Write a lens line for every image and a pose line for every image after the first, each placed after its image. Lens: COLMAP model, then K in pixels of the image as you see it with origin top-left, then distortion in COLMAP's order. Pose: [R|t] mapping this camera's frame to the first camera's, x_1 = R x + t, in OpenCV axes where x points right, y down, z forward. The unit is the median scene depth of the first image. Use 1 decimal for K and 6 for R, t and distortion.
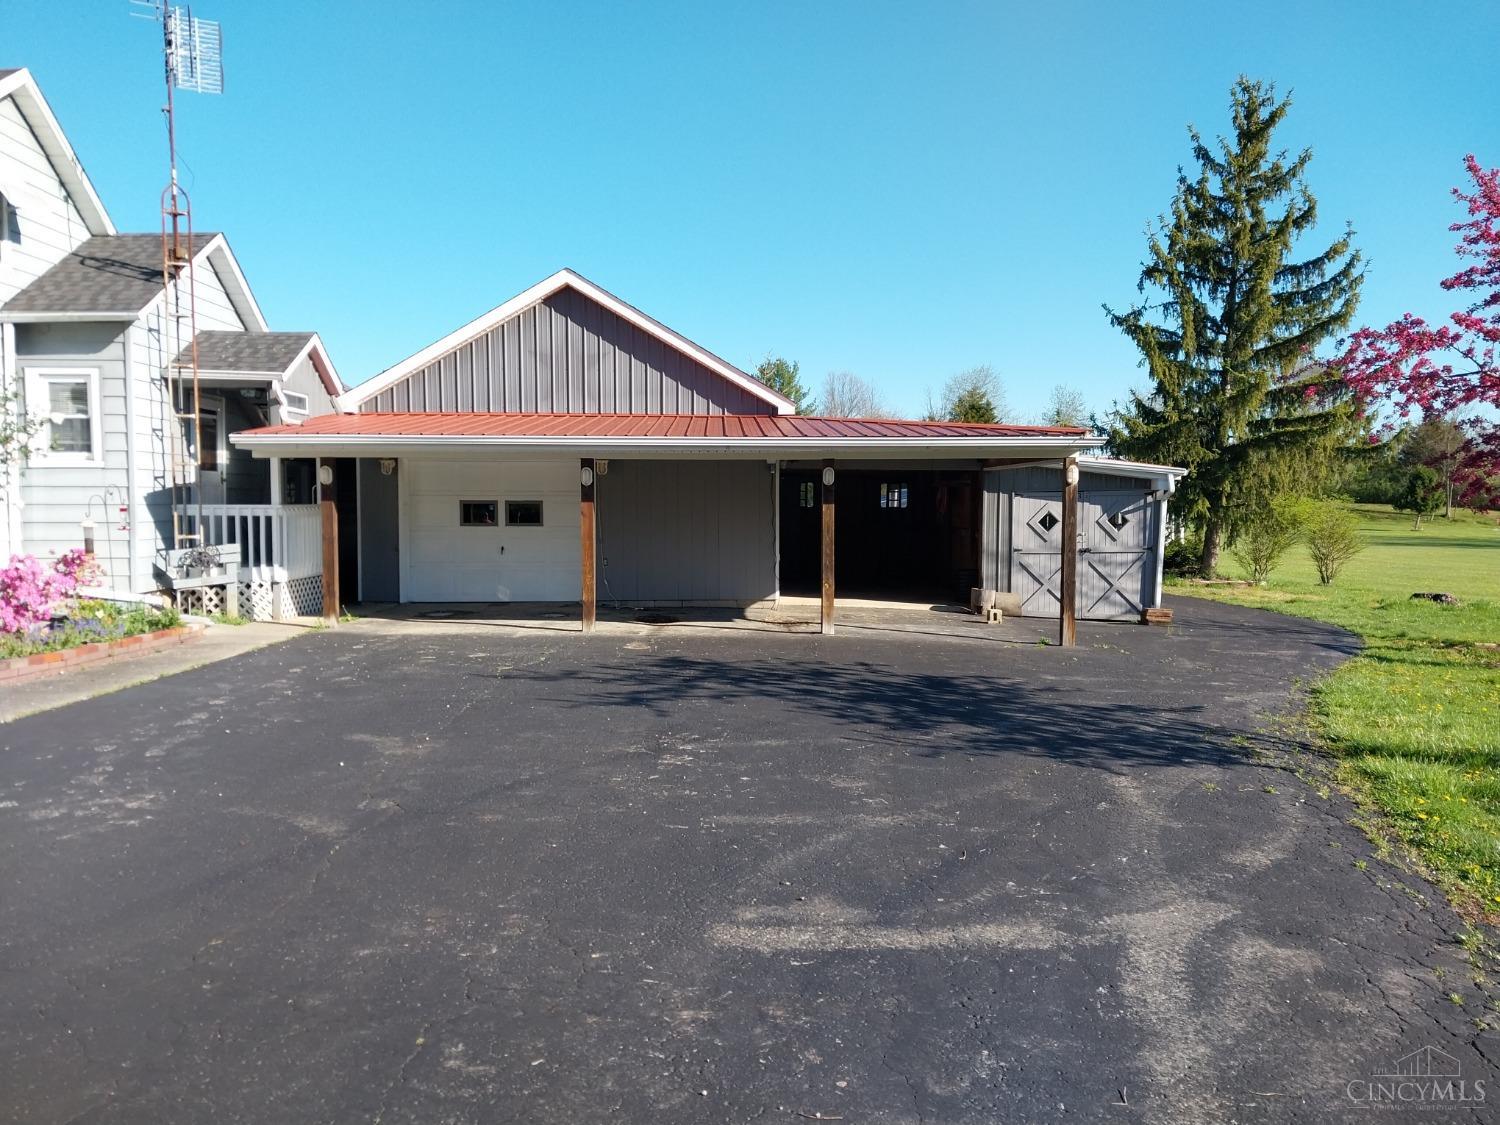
lens RADIAL K [[1154.5, 0, 750.0], [0, 1154.5, 562.5], [0, 0, 1]] dist [0.004416, 0.000276]
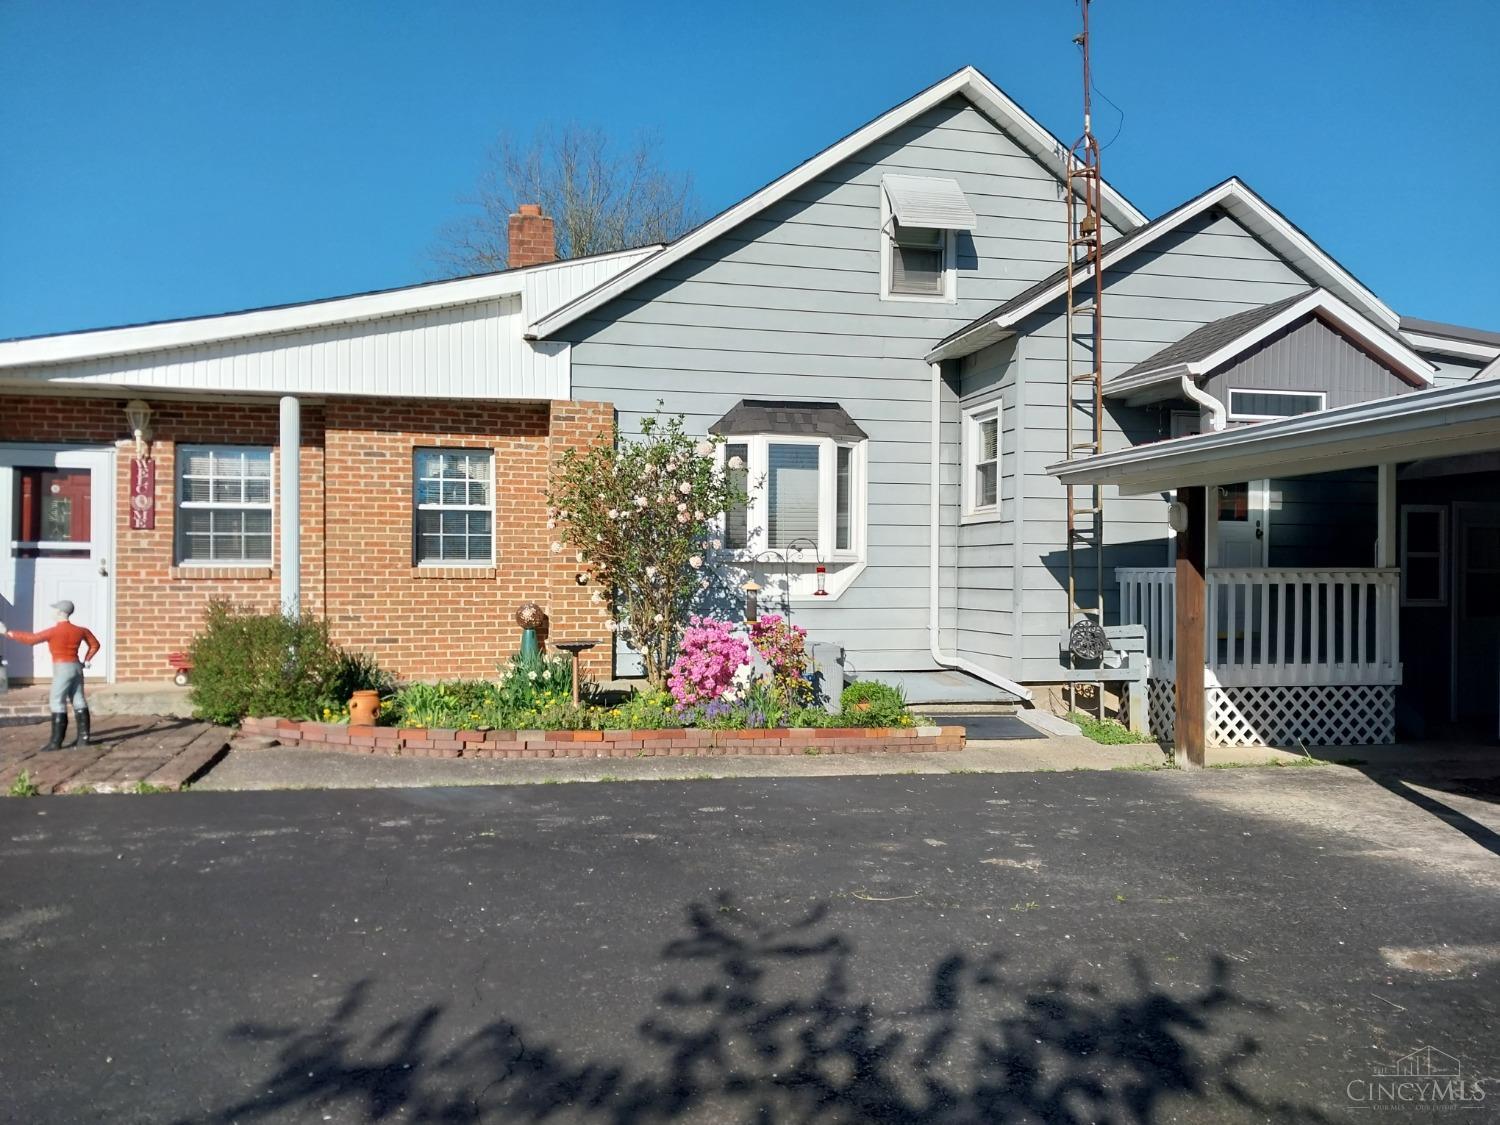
lens RADIAL K [[1154.5, 0, 750.0], [0, 1154.5, 562.5], [0, 0, 1]] dist [0.004416, 0.000276]
pose [[0.215357, -0.006708, -0.976512, 0.171537], [-0.050414, 0.998567, -0.017977, -0.028754], [0.975233, 0.053101, 0.214710, 0.626659]]
